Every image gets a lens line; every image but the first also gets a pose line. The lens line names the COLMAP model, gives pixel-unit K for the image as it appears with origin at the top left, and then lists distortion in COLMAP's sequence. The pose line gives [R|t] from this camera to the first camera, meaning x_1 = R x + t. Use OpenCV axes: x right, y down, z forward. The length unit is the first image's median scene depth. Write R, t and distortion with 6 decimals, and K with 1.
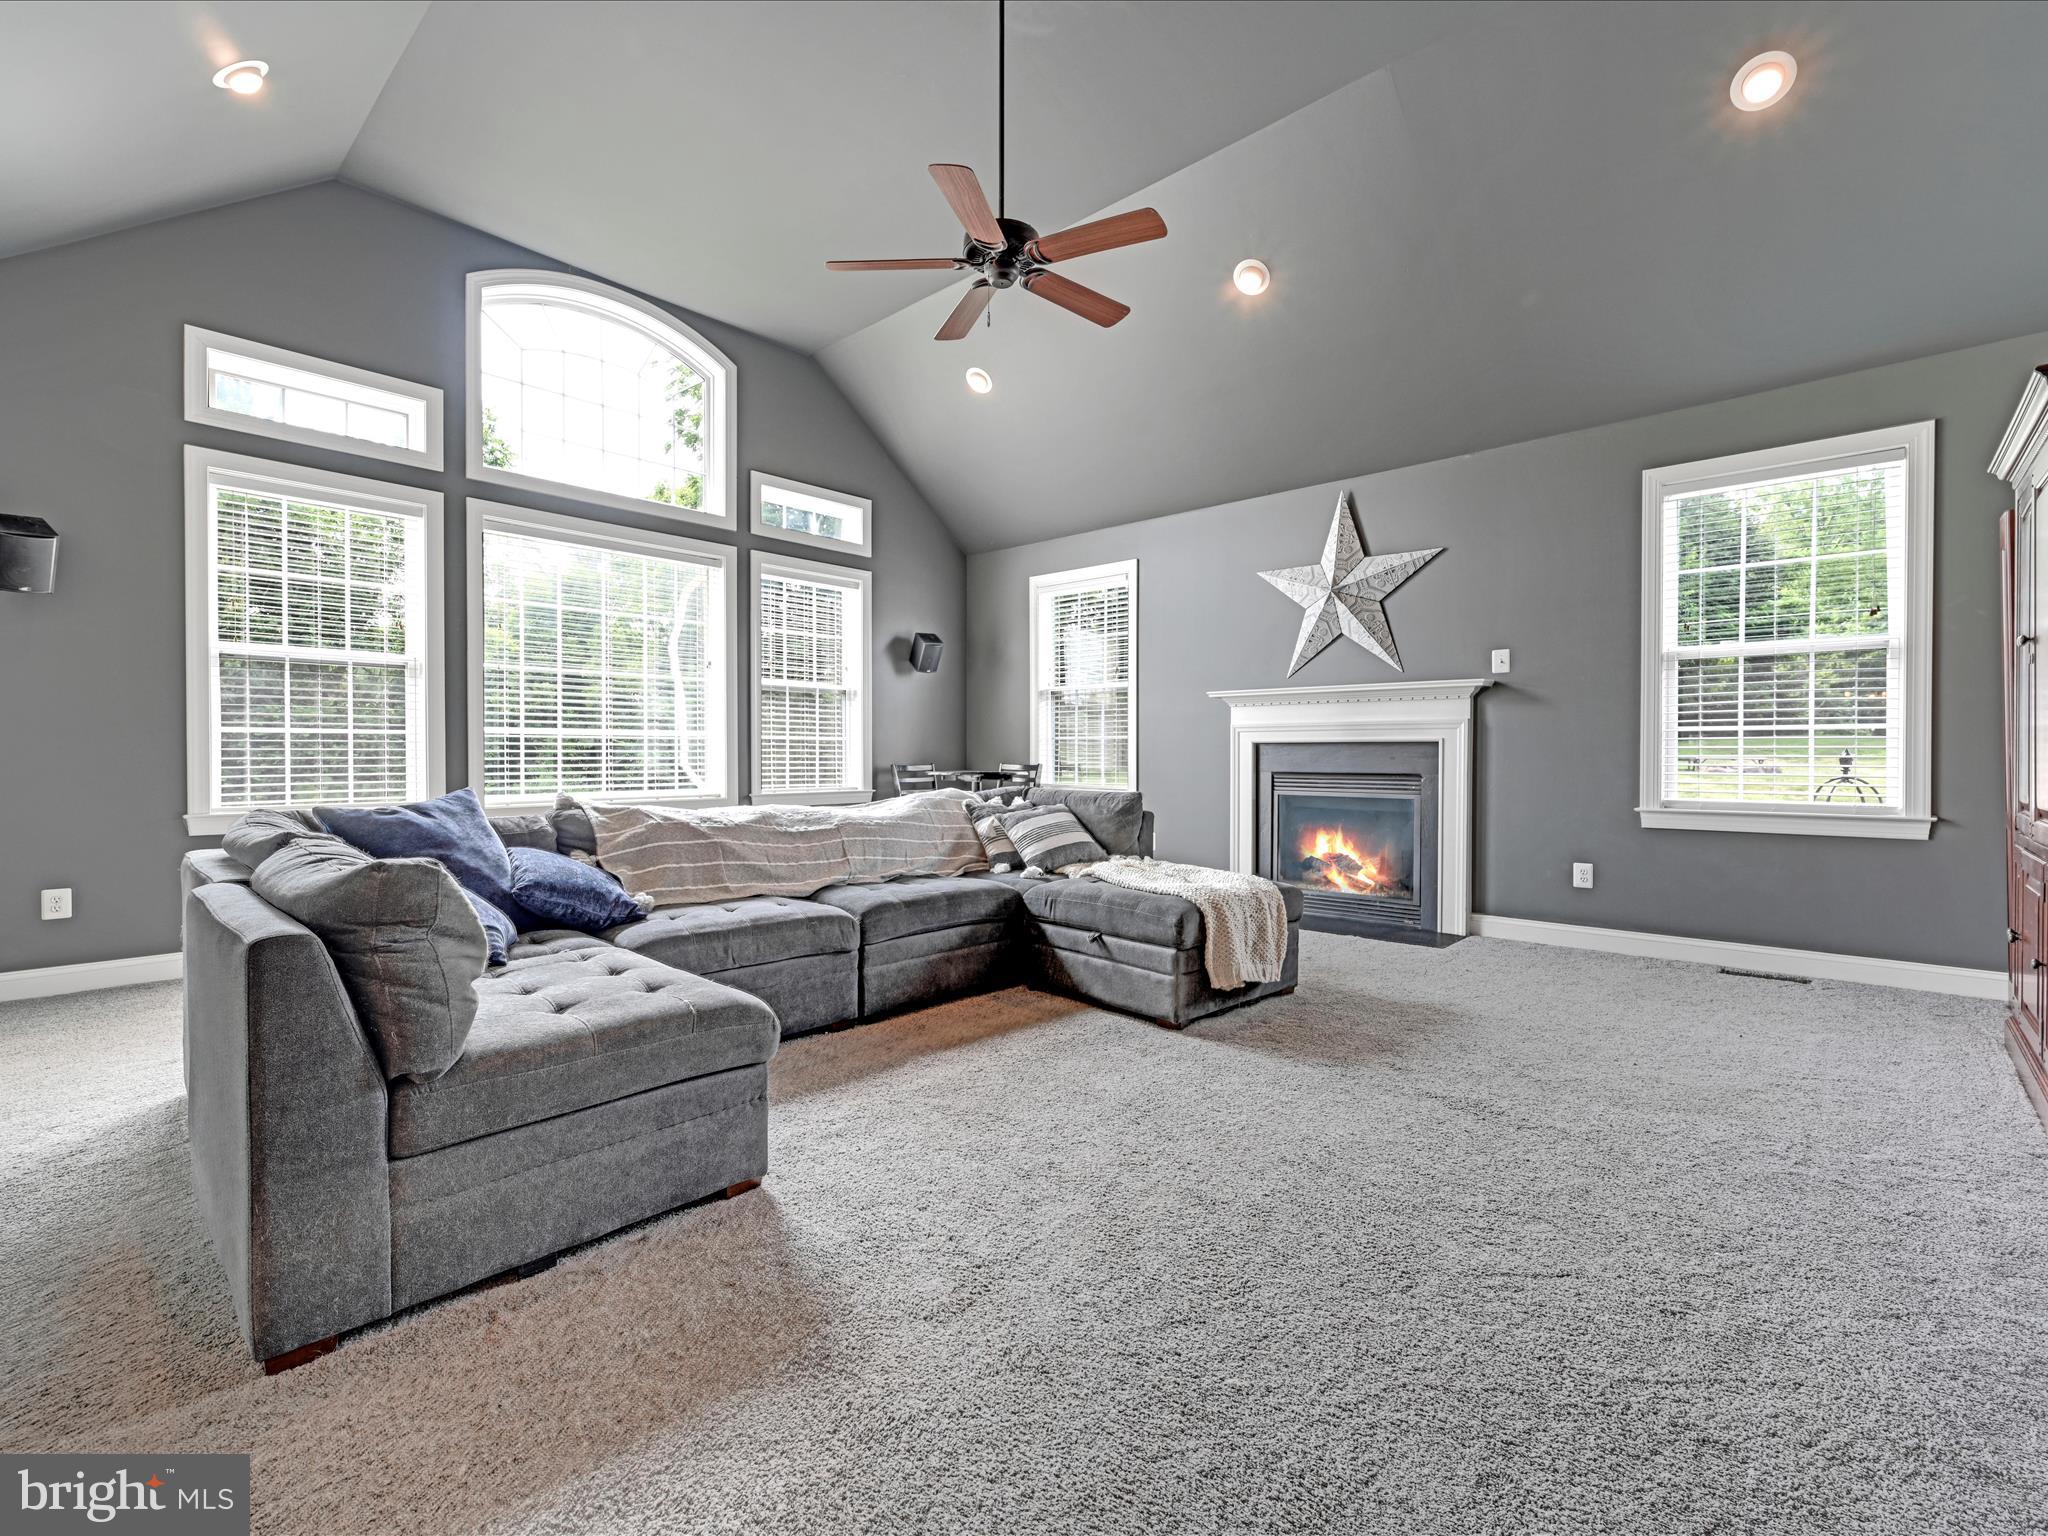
lens RADIAL K [[913.8, 0, 1027.6], [0, 913.8, 762.3], [0, 0, 1]] dist [-0.000378, 0.000037]
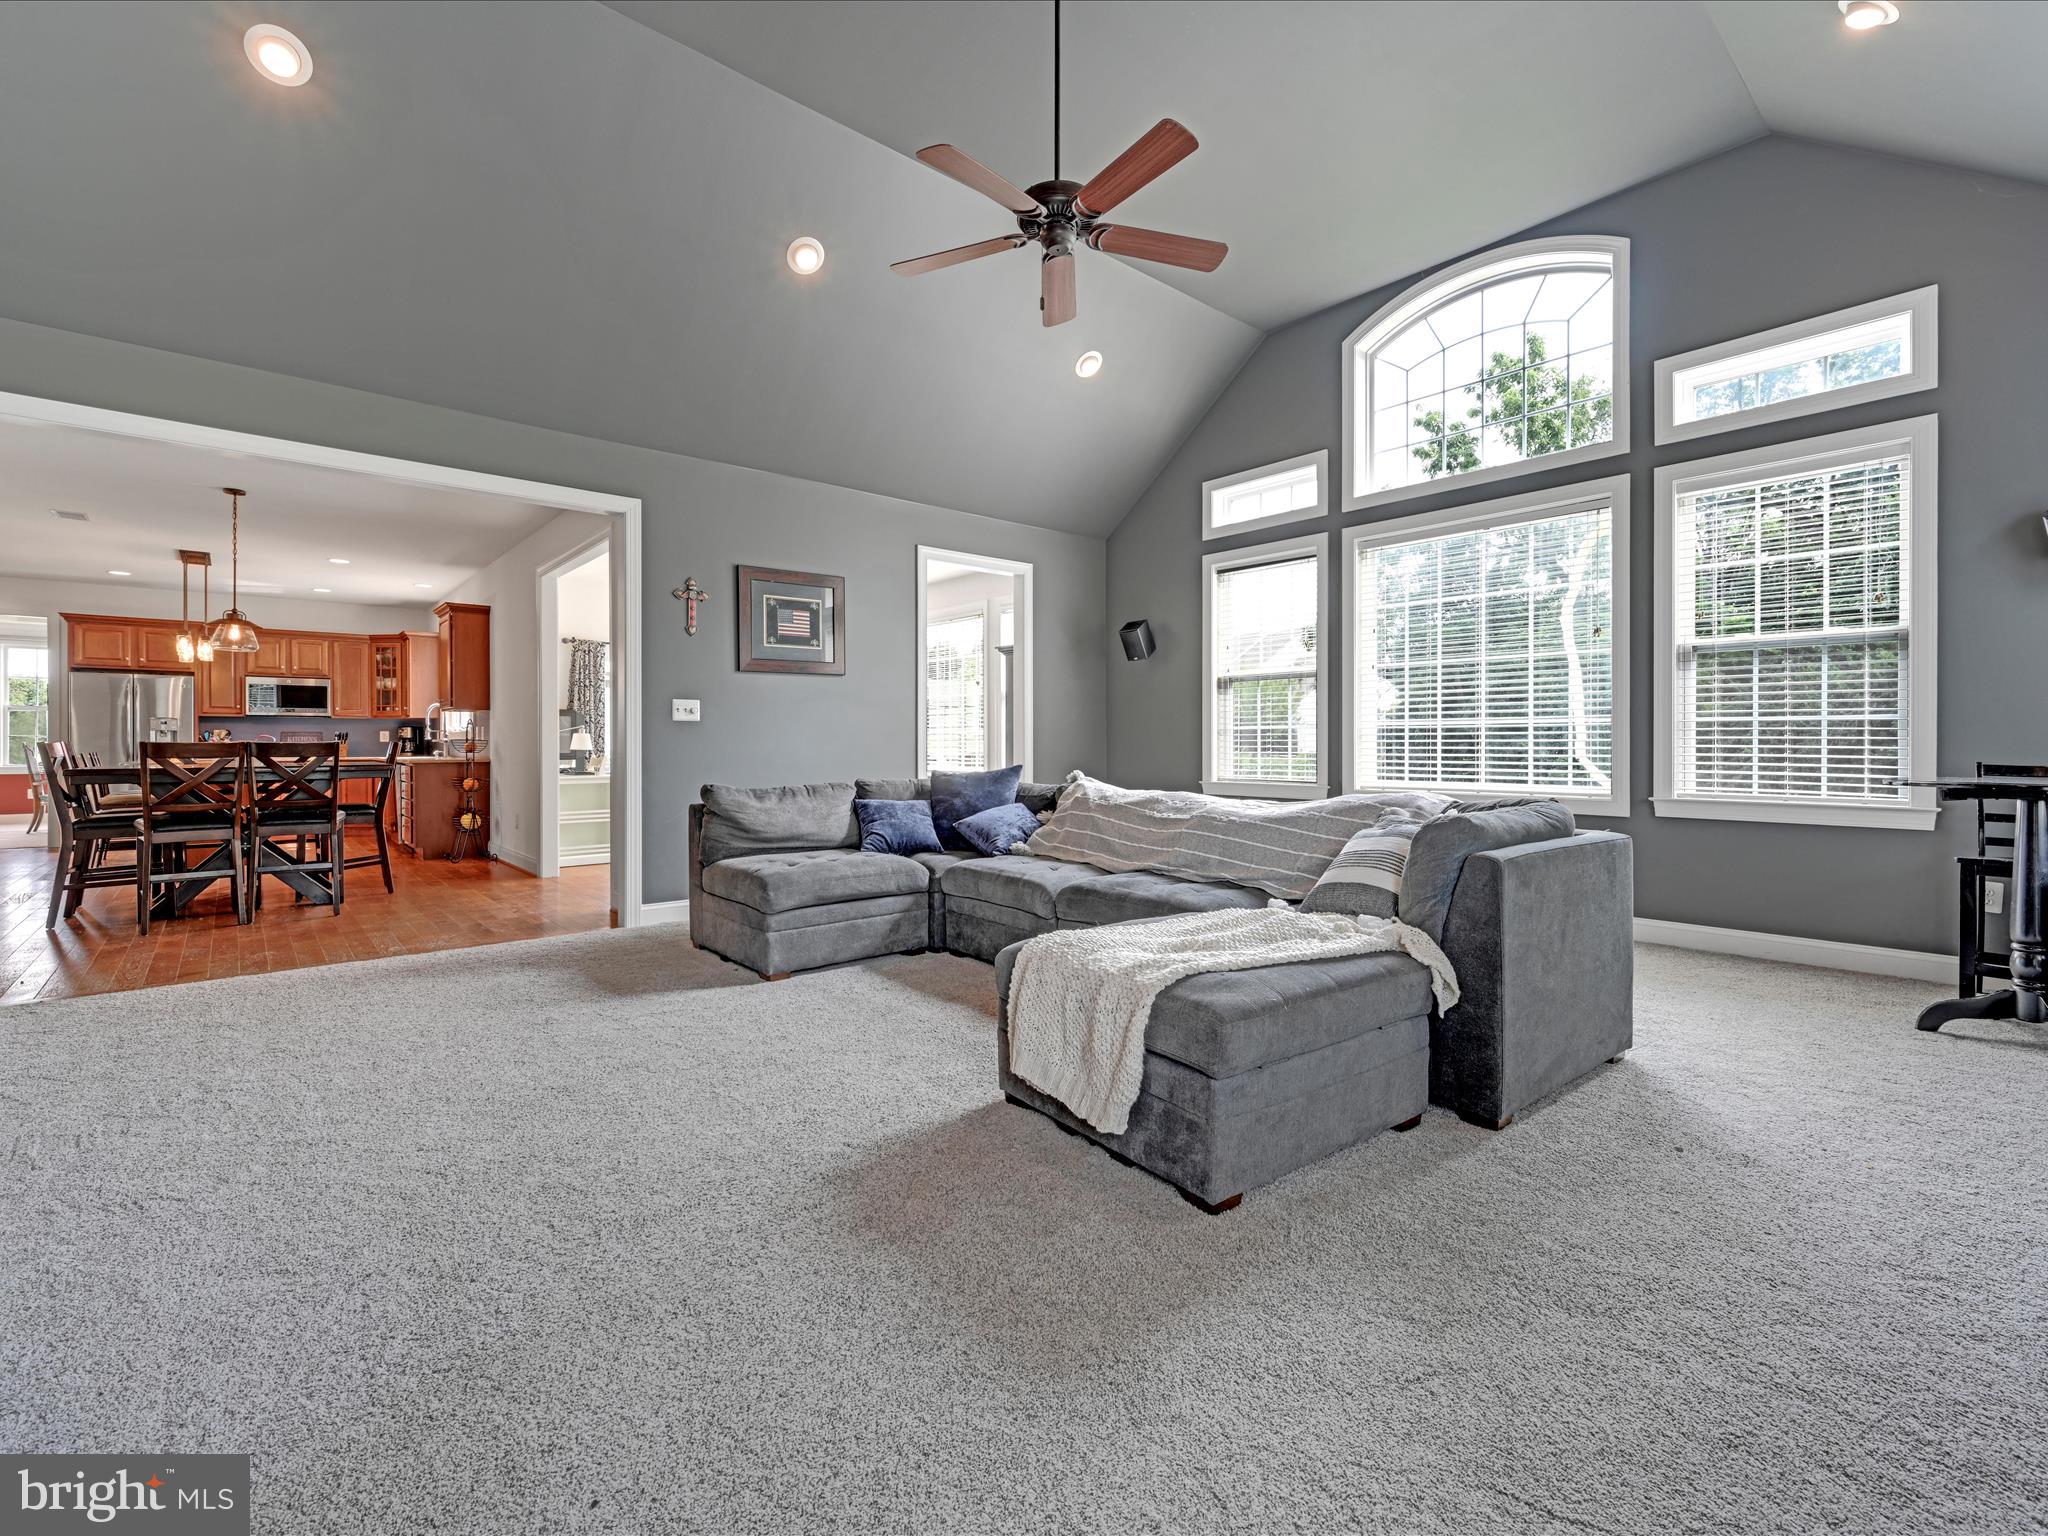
lens RADIAL K [[911.7, 0, 1021.6], [0, 911.7, 734.8], [0, 0, 1]] dist [0.000975, 0.000169]
pose [[-0.120229, -0.008901, -0.992706, 0.519692], [-0.007134, 0.999942, -0.008102, -0.006692], [0.992721, 0.006108, -0.120286, 0.610357]]
